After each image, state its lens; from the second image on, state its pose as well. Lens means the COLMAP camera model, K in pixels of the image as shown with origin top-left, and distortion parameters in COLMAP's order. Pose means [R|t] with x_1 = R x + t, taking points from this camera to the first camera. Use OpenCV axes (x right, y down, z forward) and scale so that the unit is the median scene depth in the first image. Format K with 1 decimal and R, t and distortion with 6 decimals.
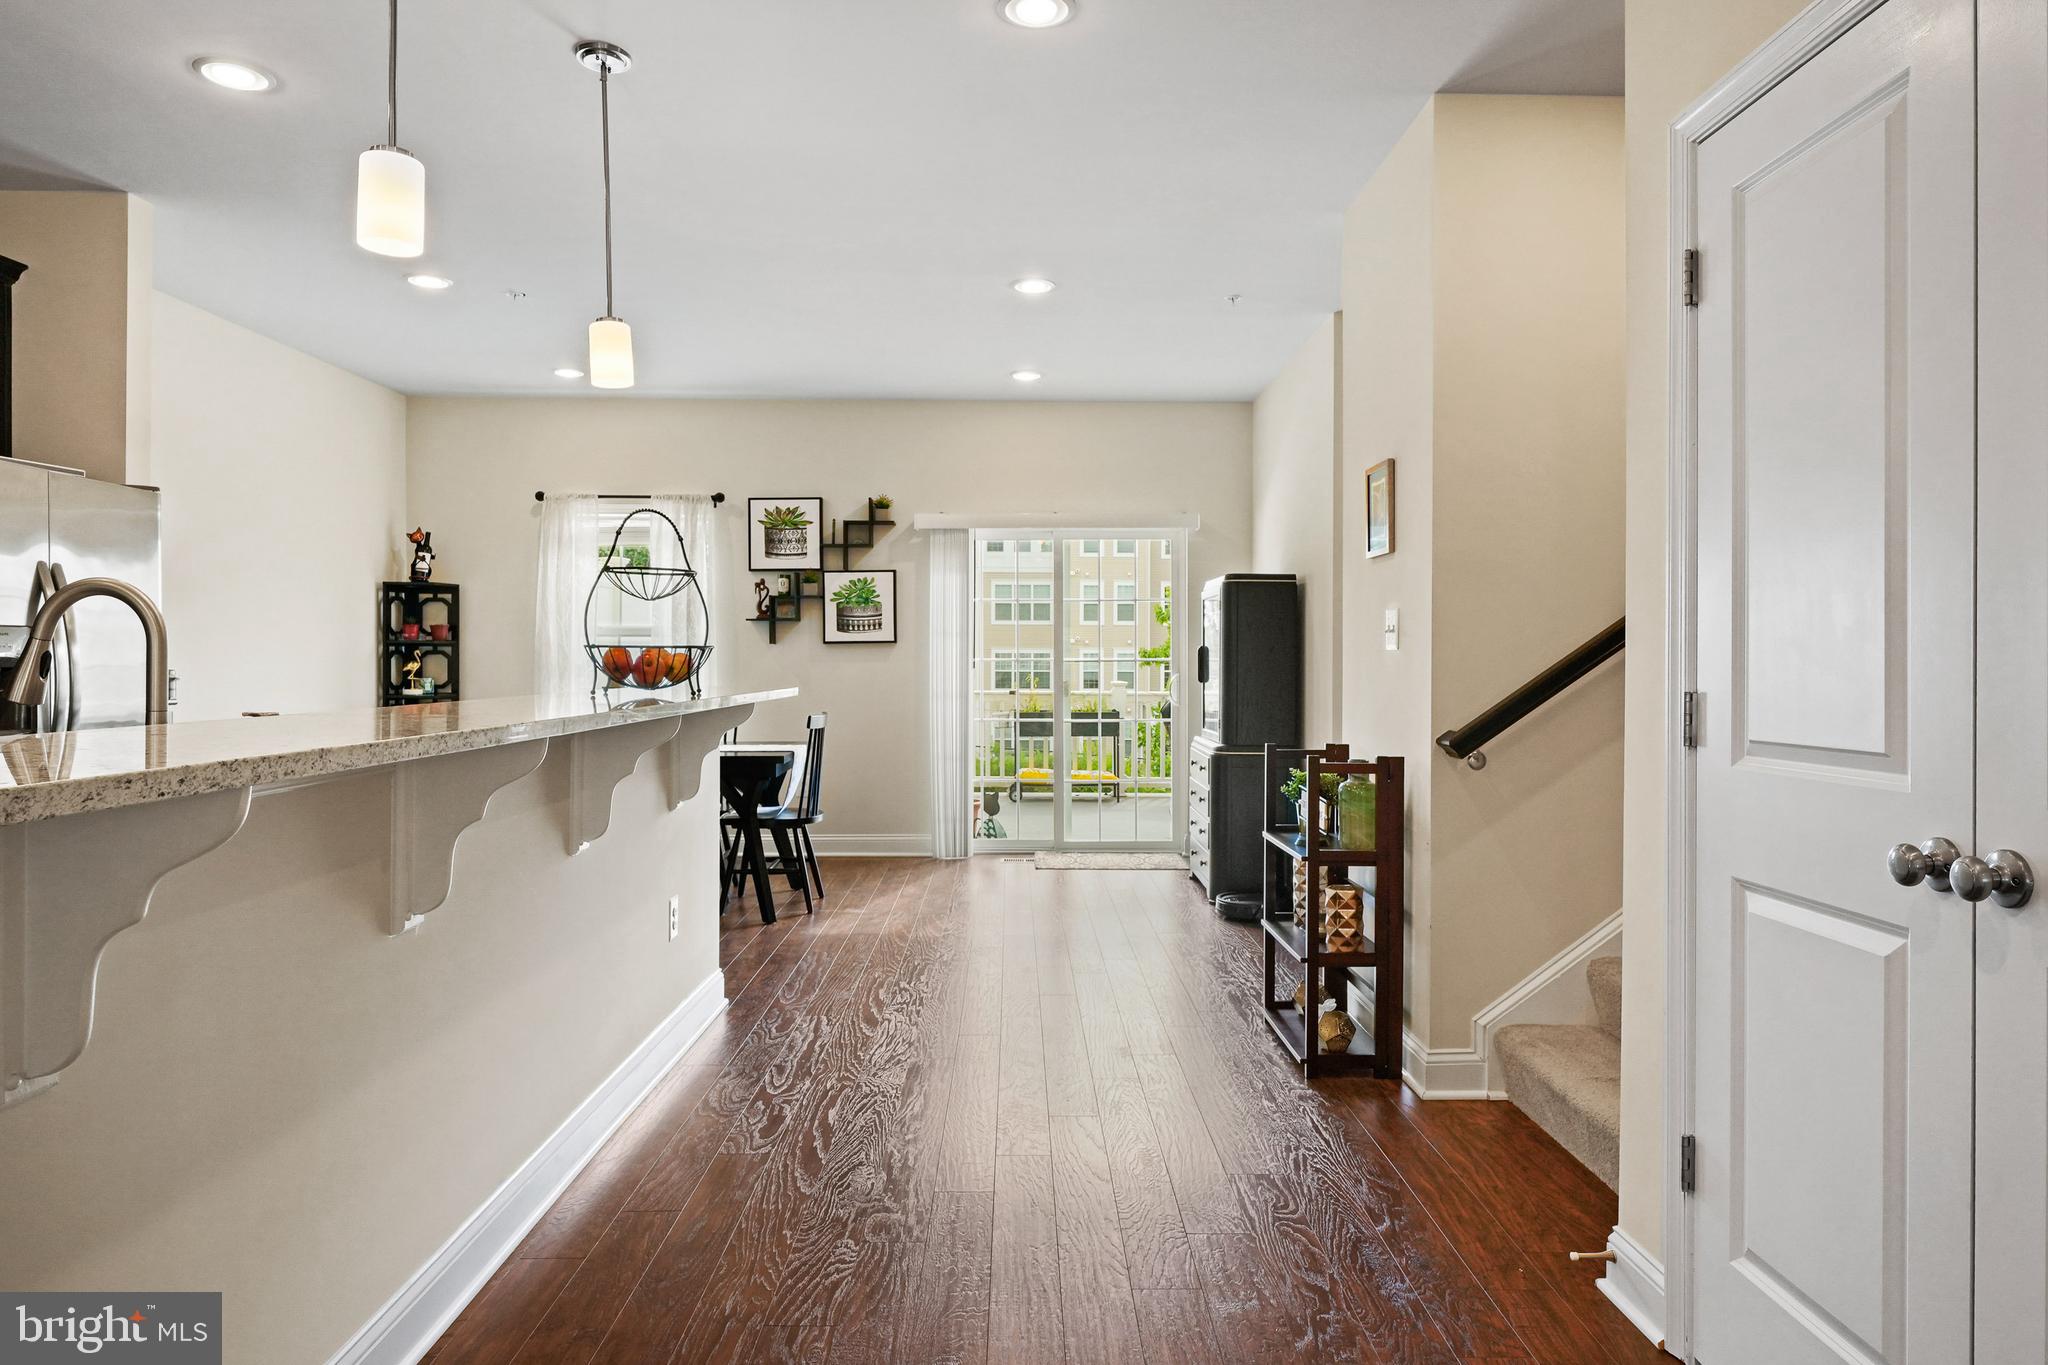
lens RADIAL K [[1271.6, 0, 1051.2], [0, 1271.6, 652.6], [0, 0, 1]] dist [-0.004455, 0.001963]
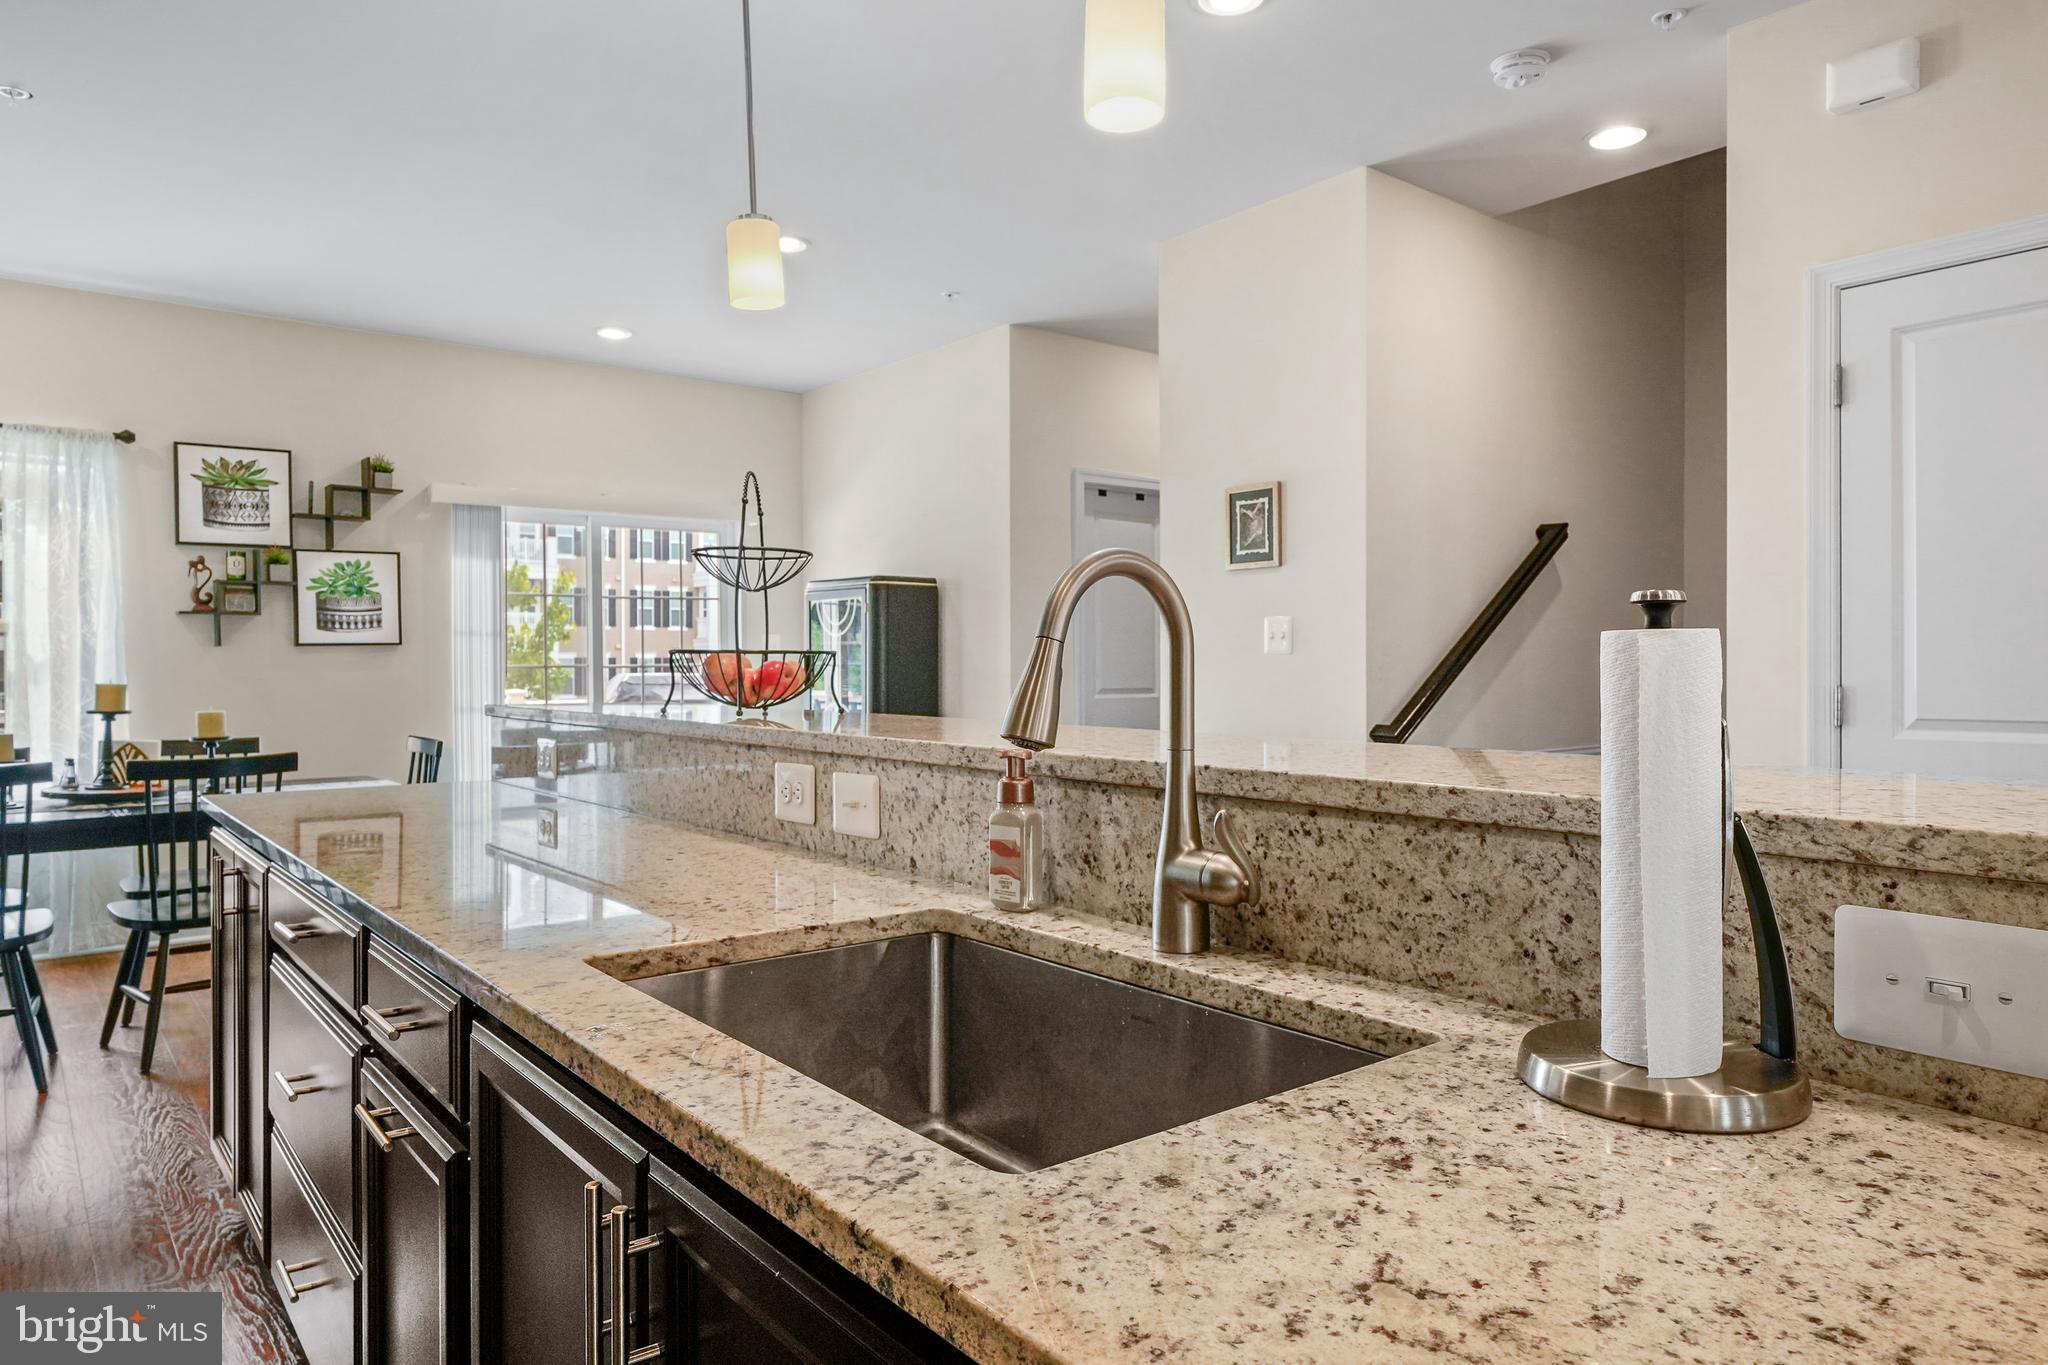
lens RADIAL K [[1271.6, 0, 1040.1], [0, 1271.6, 676.6], [0, 0, 1]] dist [-0.004455, 0.001963]
pose [[0.786223, -0.010175, 0.617859, -0.298306], [0.000154, 0.999868, 0.016269, -0.000790], [-0.617942, -0.012696, 0.786121, 0.133577]]
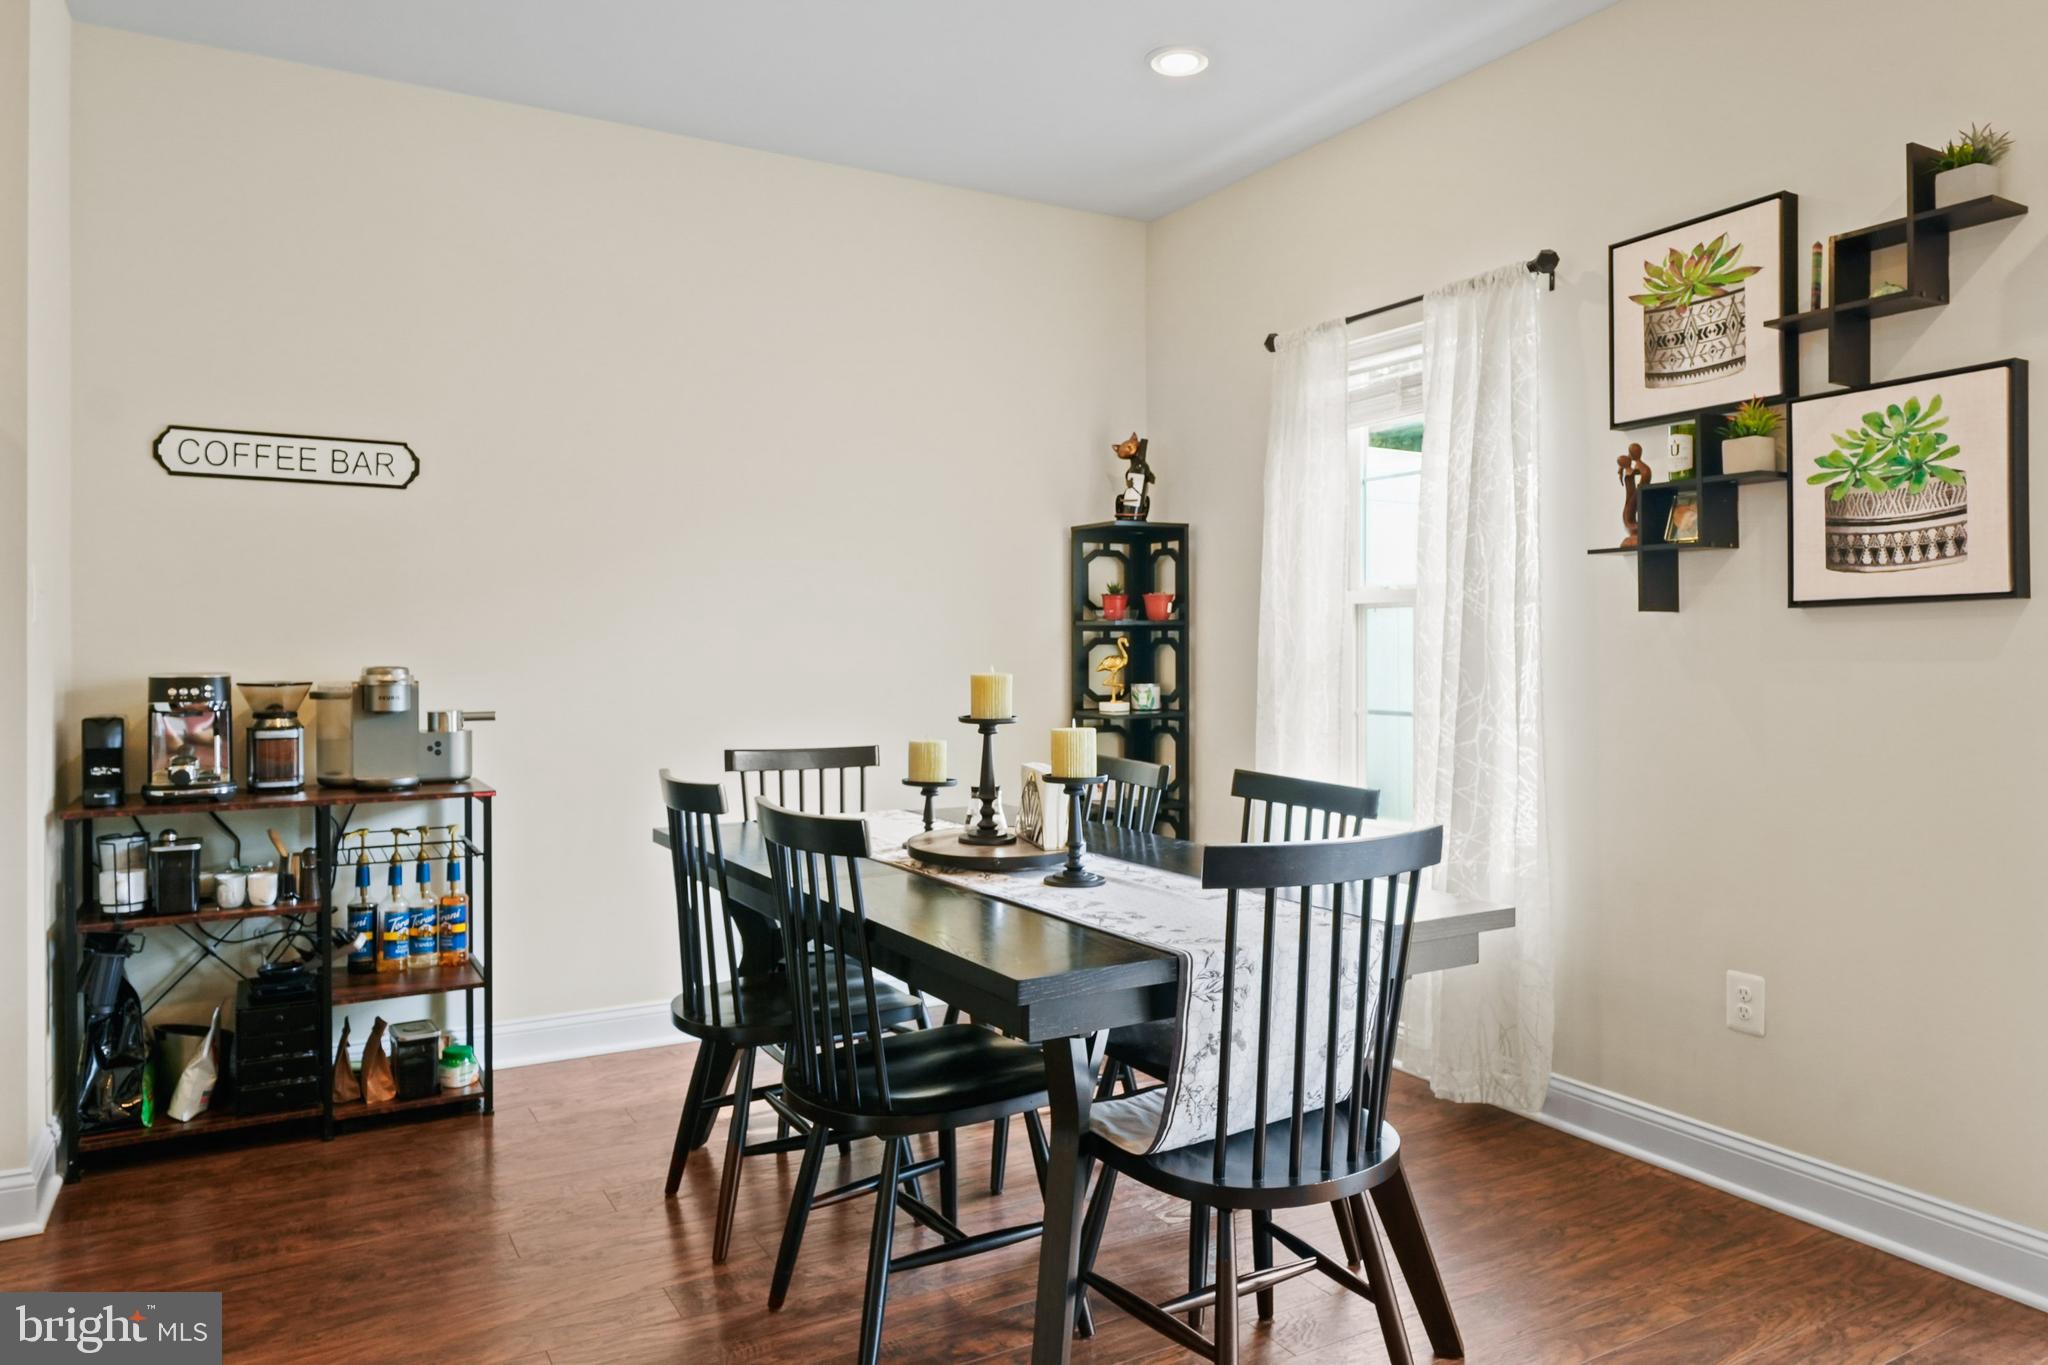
lens RADIAL K [[1356.4, 0, 1041.5], [0, 1356.4, 677.6], [0, 0, 1]] dist [0.000274, -0.002497]
pose [[0.498497, 0.016816, -0.866729, 0.044740], [0.003219, 0.999769, 0.021249, 0.004203], [0.866886, -0.013382, 0.498327, 0.632099]]
